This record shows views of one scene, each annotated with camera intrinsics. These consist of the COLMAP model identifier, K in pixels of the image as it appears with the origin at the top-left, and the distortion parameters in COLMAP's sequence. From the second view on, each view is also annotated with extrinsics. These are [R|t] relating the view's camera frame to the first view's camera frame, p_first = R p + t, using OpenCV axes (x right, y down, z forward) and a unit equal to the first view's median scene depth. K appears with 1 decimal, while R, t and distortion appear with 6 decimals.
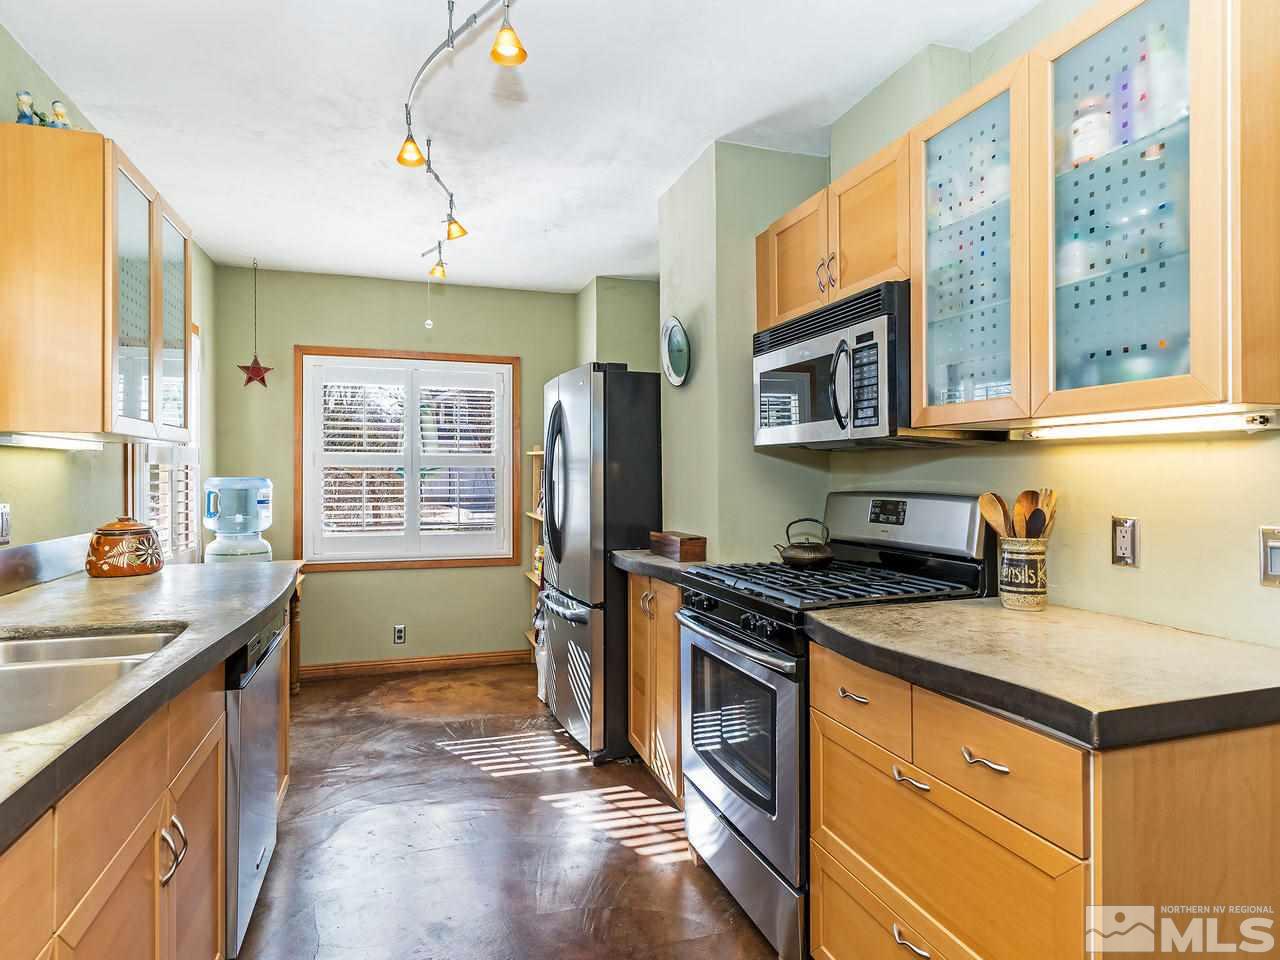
lens RADIAL K [[757.4, 0, 640.0], [0, 757.4, 480.0], [0, 0, 1]] dist [-0.004635, -0.001327]
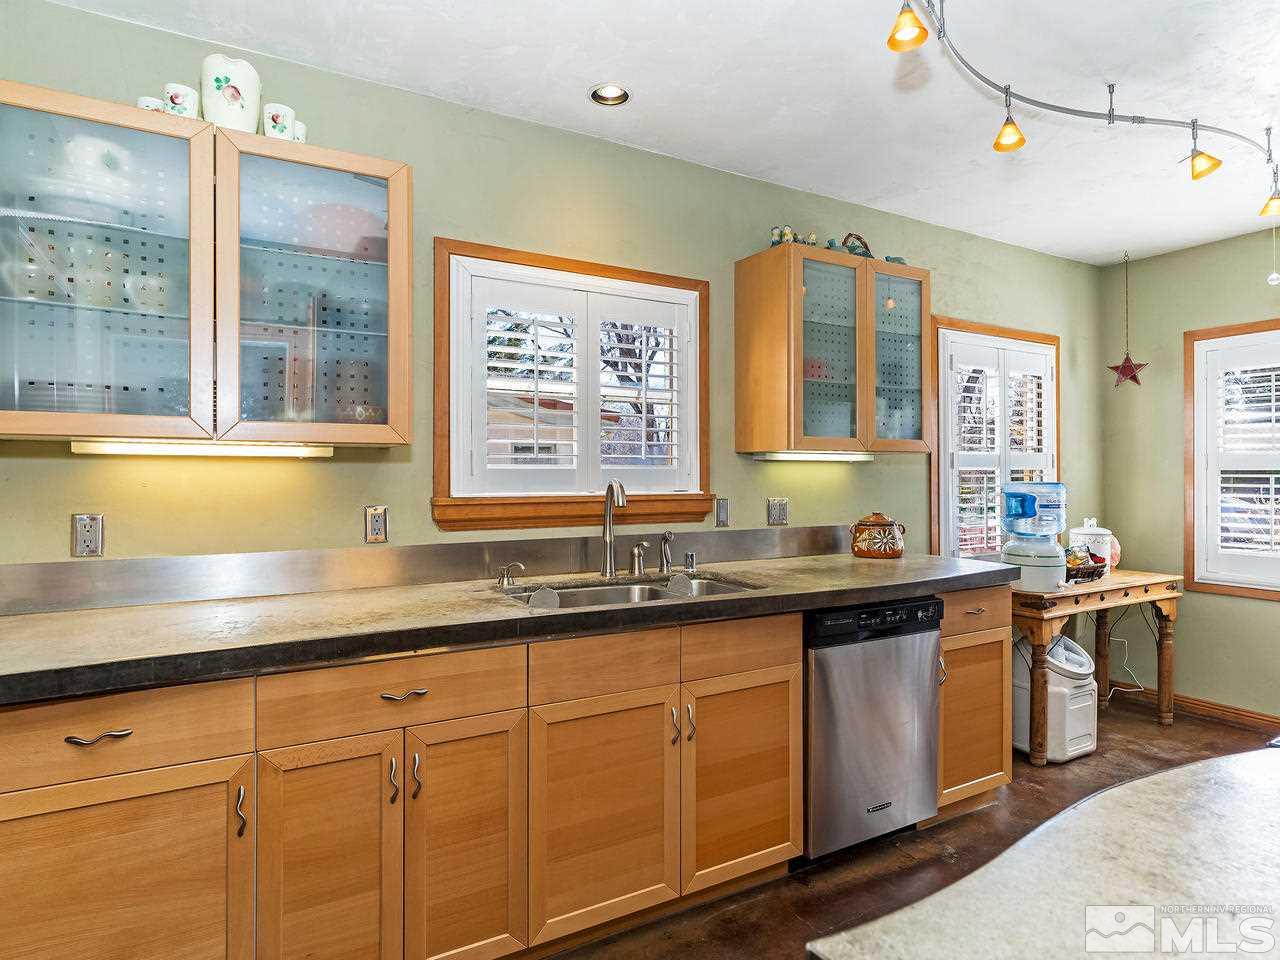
lens RADIAL K [[757.4, 0, 640.0], [0, 757.4, 480.0], [0, 0, 1]] dist [-0.004635, -0.001327]
pose [[0.230479, 0.001766, -0.973076, 0.672232], [-0.008143, 0.999967, -0.000114, -0.001248], [0.973043, 0.007950, 0.230485, 0.465967]]
